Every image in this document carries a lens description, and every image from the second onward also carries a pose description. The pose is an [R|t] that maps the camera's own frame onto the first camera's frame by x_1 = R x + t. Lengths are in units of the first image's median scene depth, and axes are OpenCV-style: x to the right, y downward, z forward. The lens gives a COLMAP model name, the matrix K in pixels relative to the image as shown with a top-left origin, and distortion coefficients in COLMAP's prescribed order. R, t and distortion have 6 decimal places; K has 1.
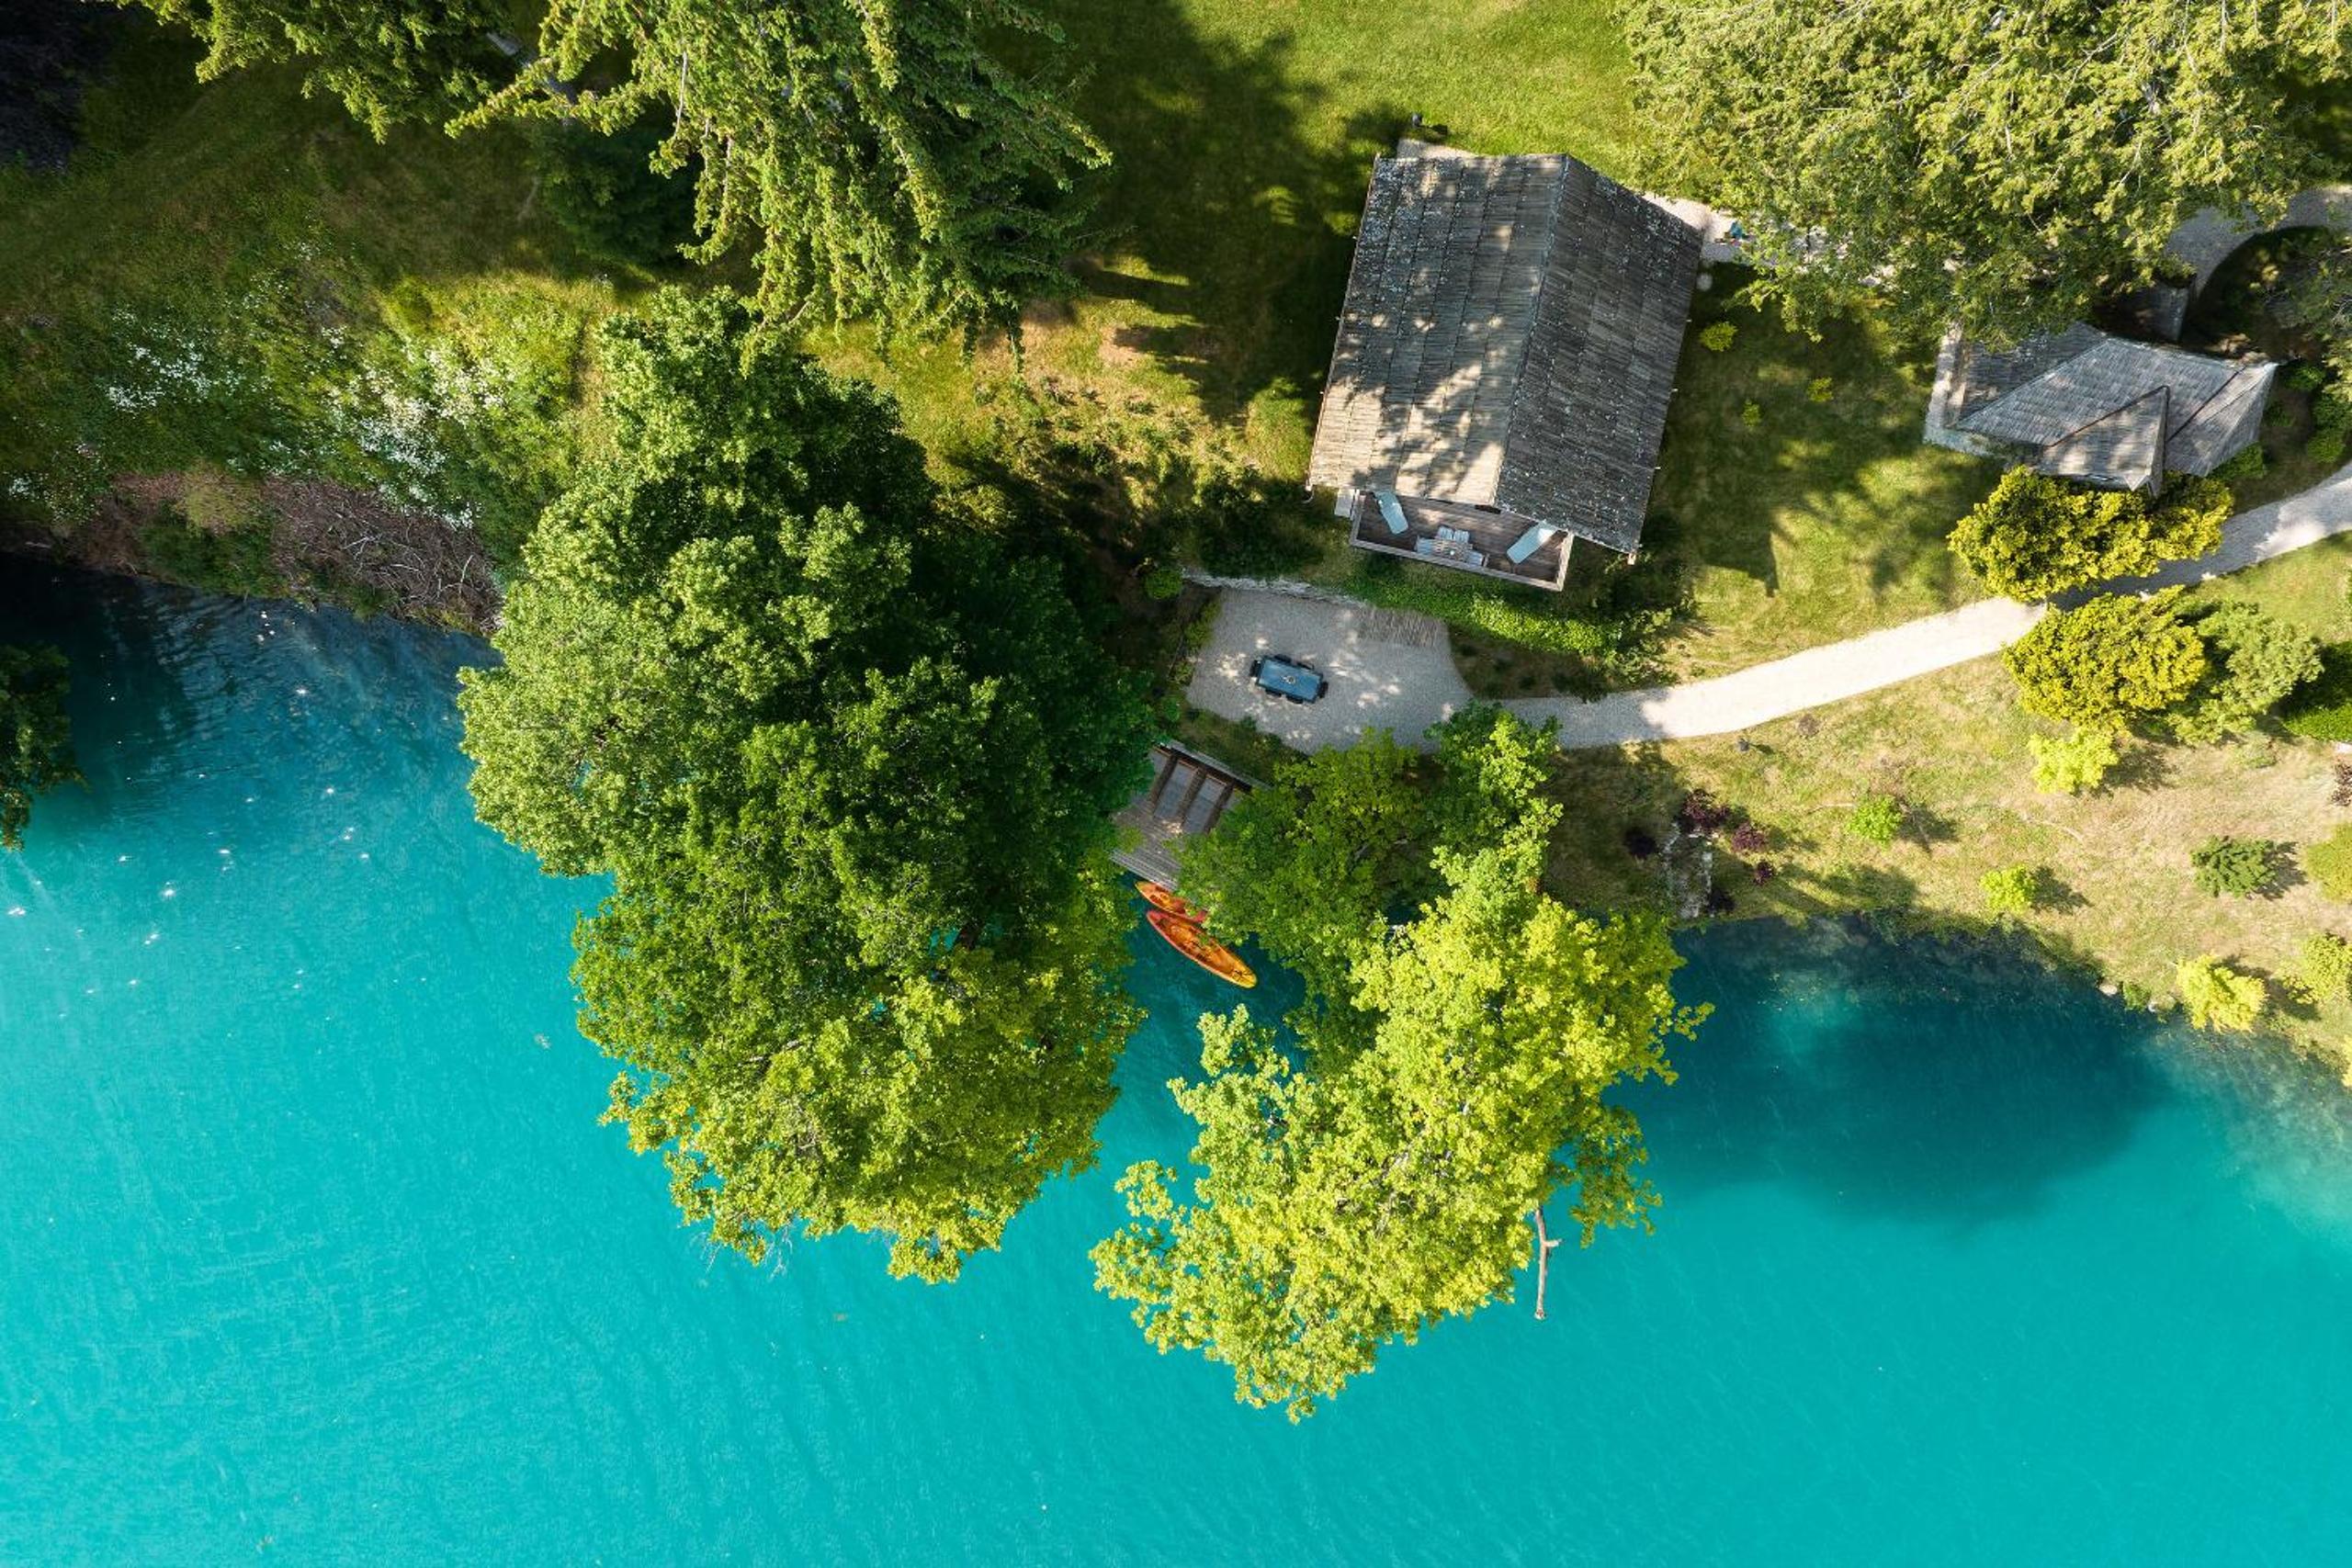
lens RADIAL K [[2195.8, 0, 1176.0], [0, 2195.8, 784.0], [0, 0, 1]] dist [-0.040083, -0.002753]
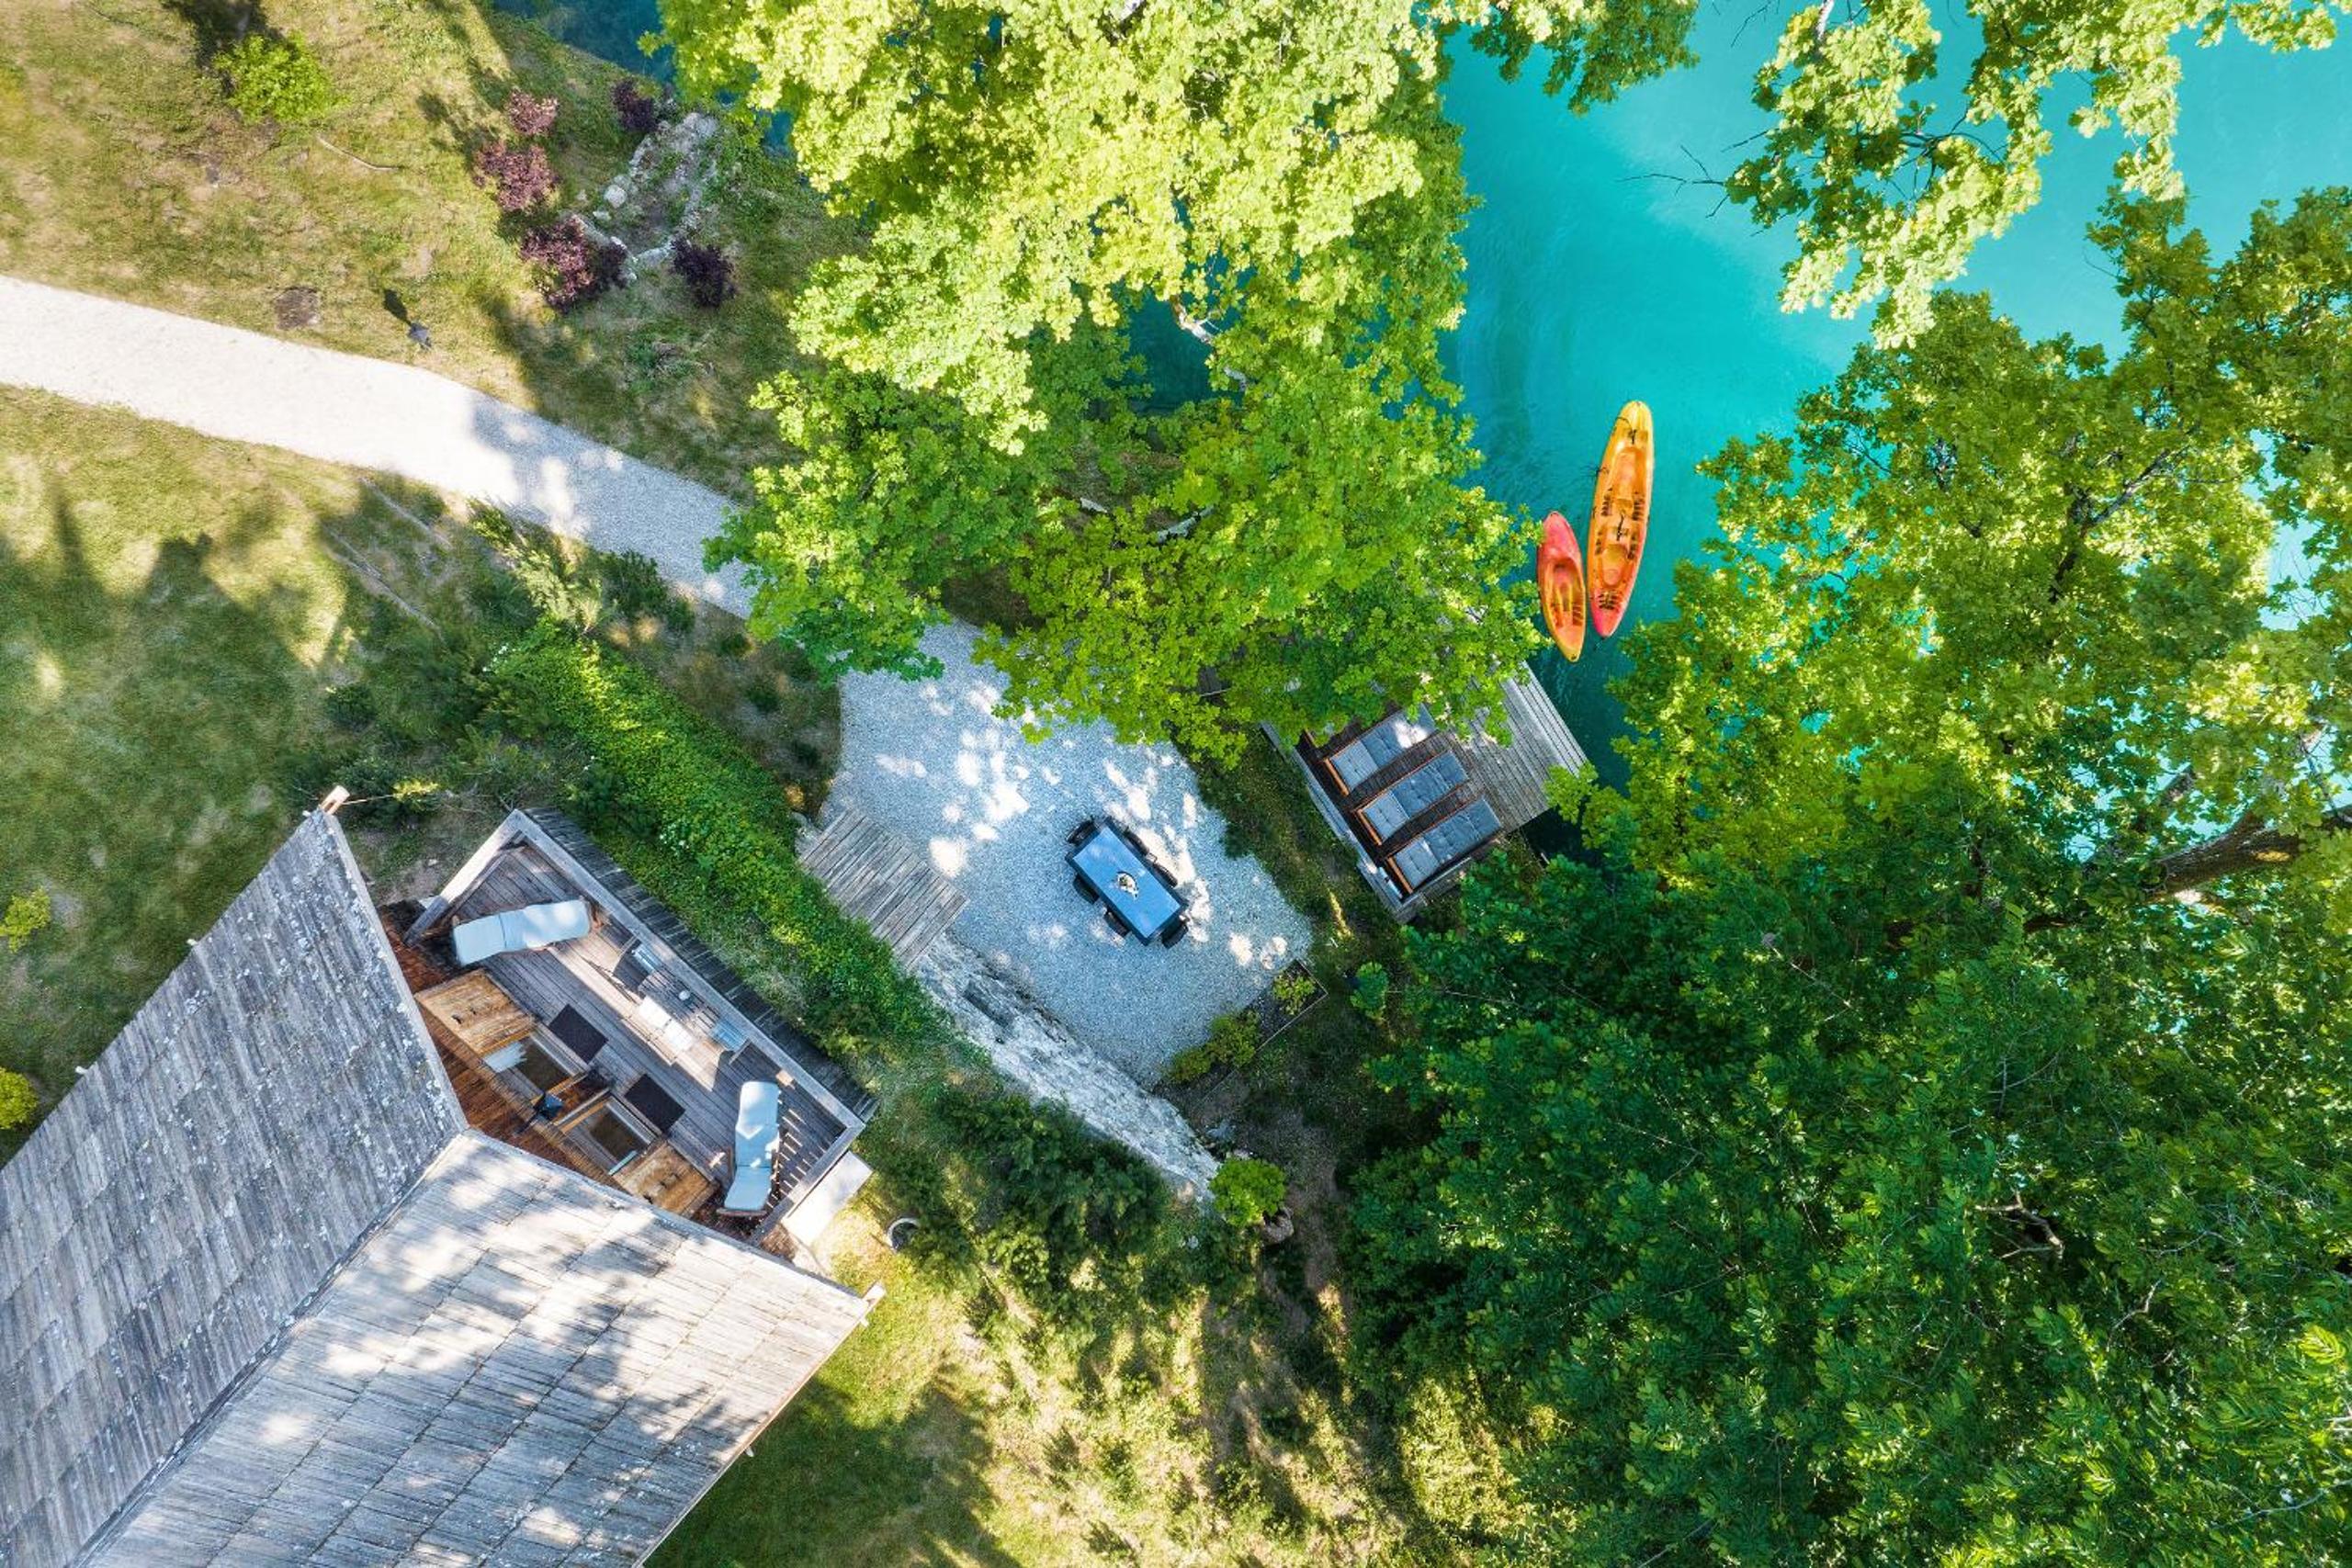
lens RADIAL K [[1780.8, 0, 1176.0], [0, 1780.8, 784.0], [0, 0, 1]] dist [-0.026394, -0.003249]
pose [[-0.866210, -0.499651, -0.005348, 0.057542], [0.497595, -0.861571, -0.100478, 0.022059], [0.045596, -0.089696, 0.994925, 0.603764]]
